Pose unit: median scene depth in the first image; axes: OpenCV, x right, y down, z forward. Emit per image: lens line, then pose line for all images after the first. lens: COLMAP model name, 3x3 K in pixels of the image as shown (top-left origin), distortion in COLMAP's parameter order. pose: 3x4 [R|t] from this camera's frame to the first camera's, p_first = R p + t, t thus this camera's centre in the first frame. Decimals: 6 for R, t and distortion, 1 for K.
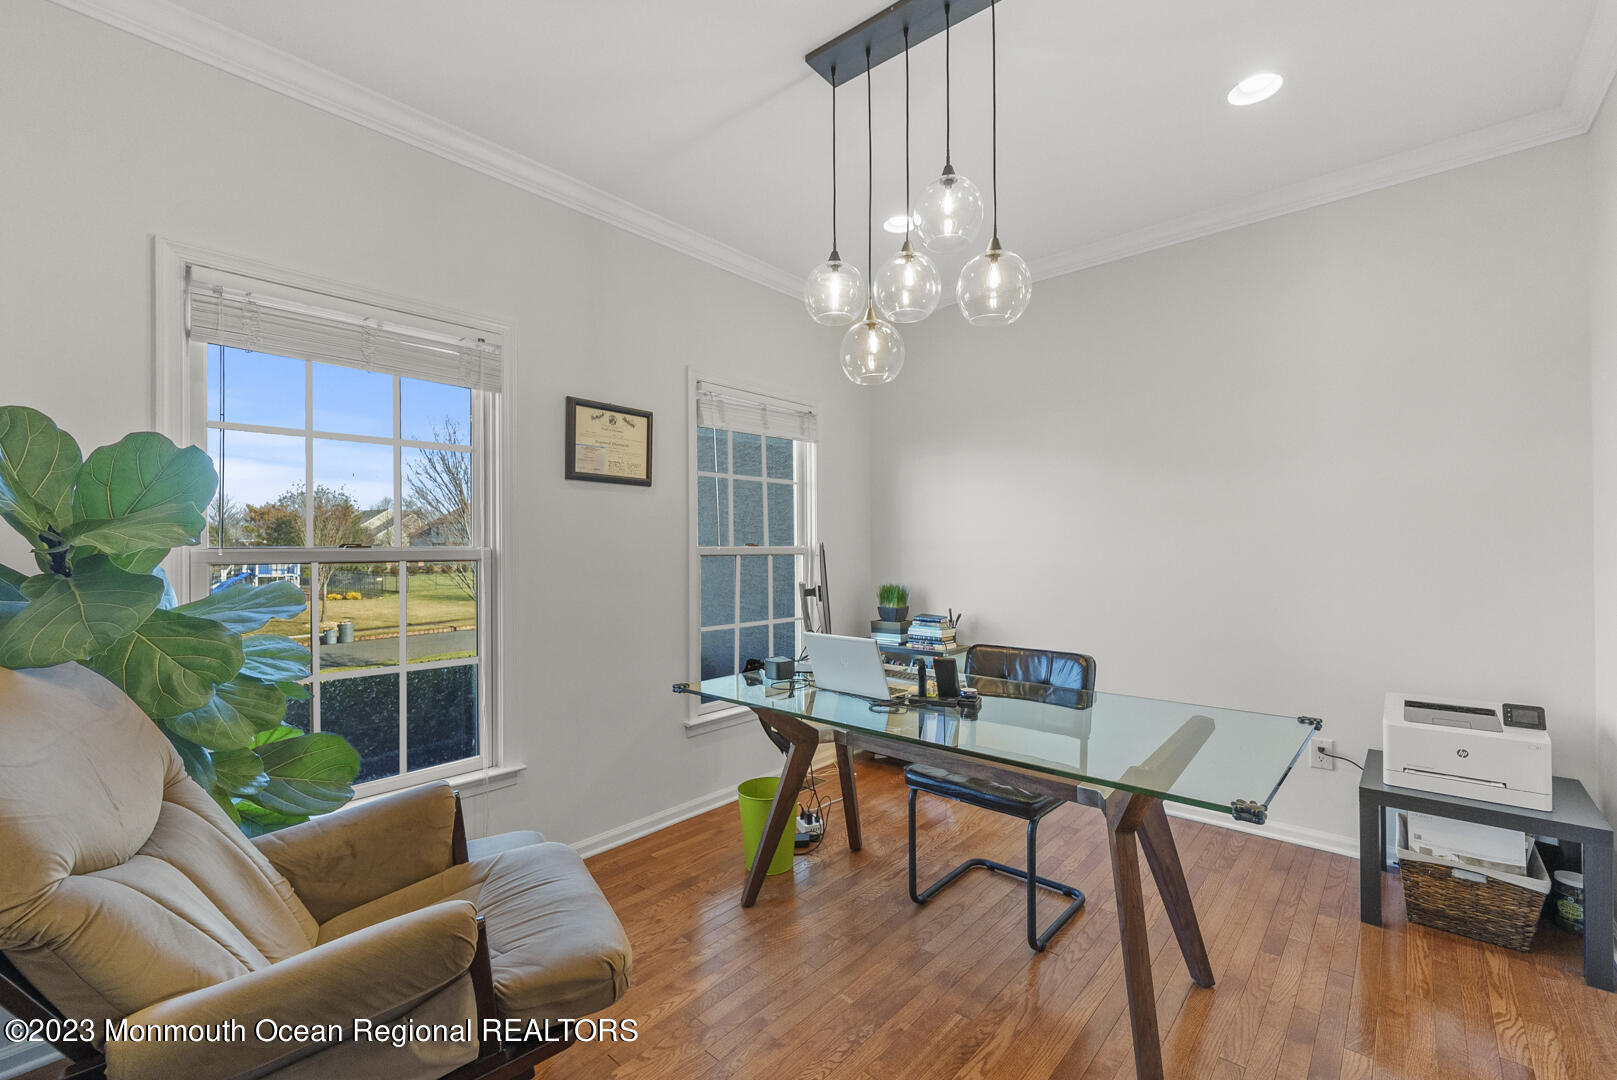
lens RADIAL K [[661.9, 0, 808.5], [0, 661.9, 540.0], [0, 0, 1]] dist [0.000859, 0.000156]
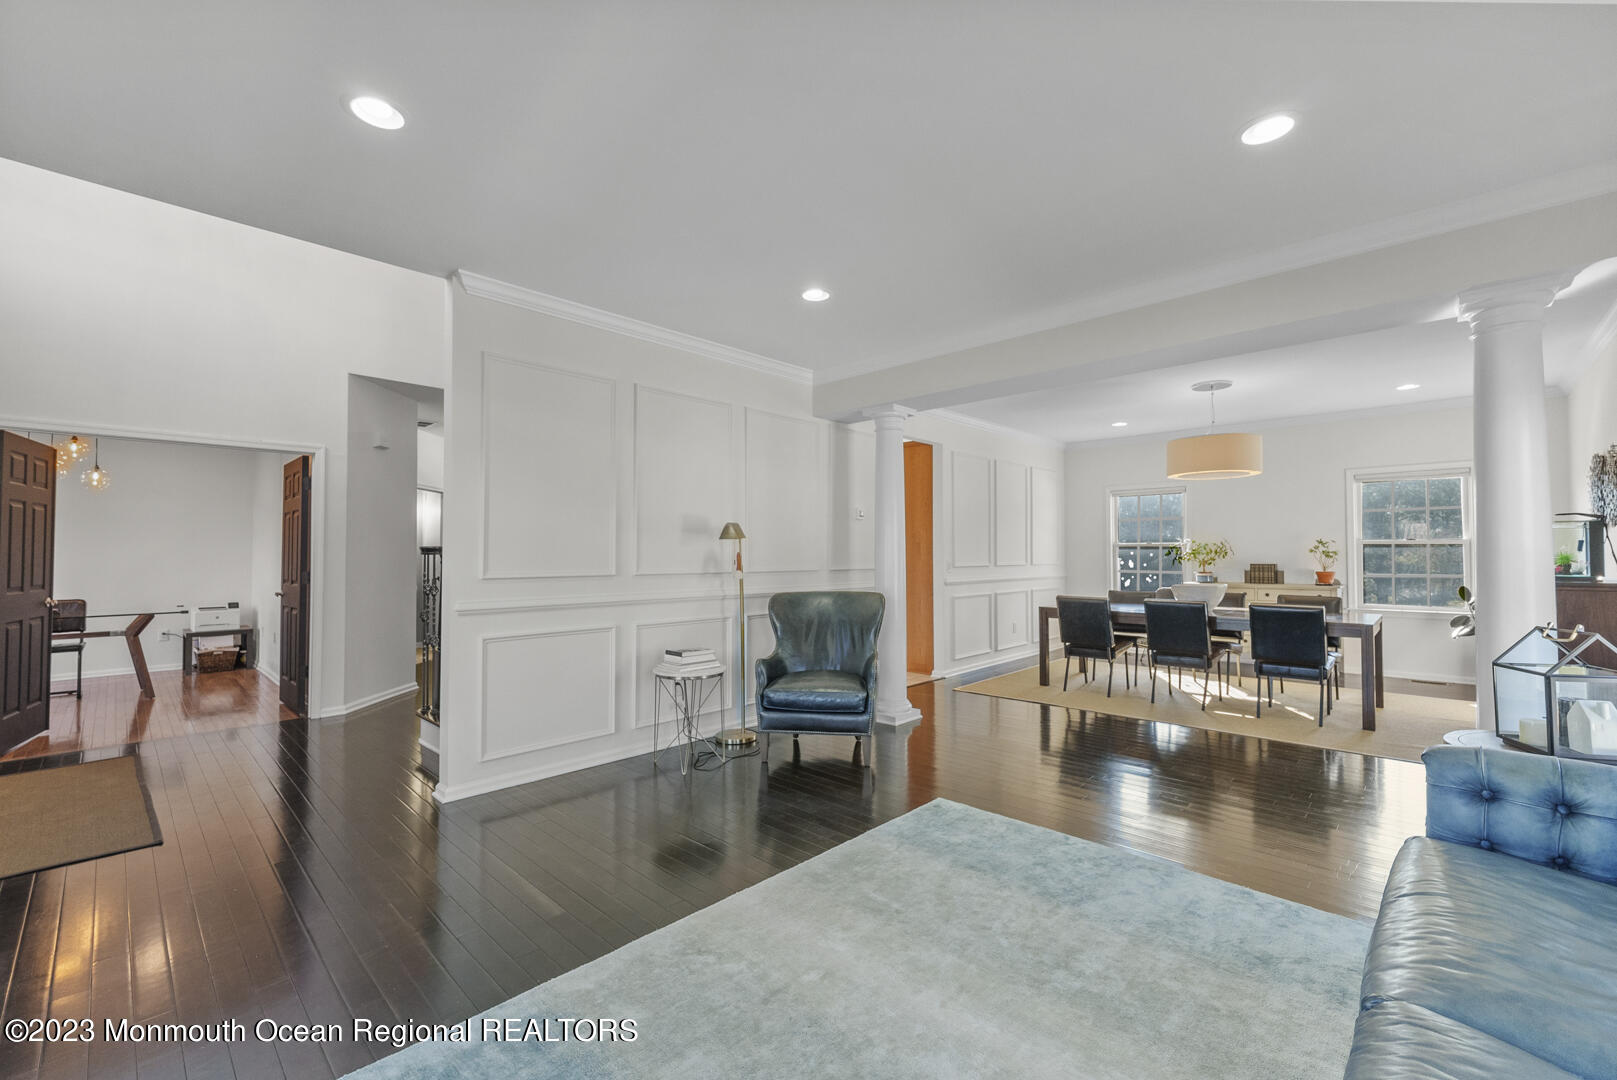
lens RADIAL K [[661.9, 0, 808.5], [0, 661.9, 540.0], [0, 0, 1]] dist [0.000859, 0.000156]
pose [[0.034550, 0.024218, 0.999109, -2.331265], [-0.005147, 0.999697, -0.024055, -0.006597], [-0.999390, -0.004312, 0.034664, -2.167114]]
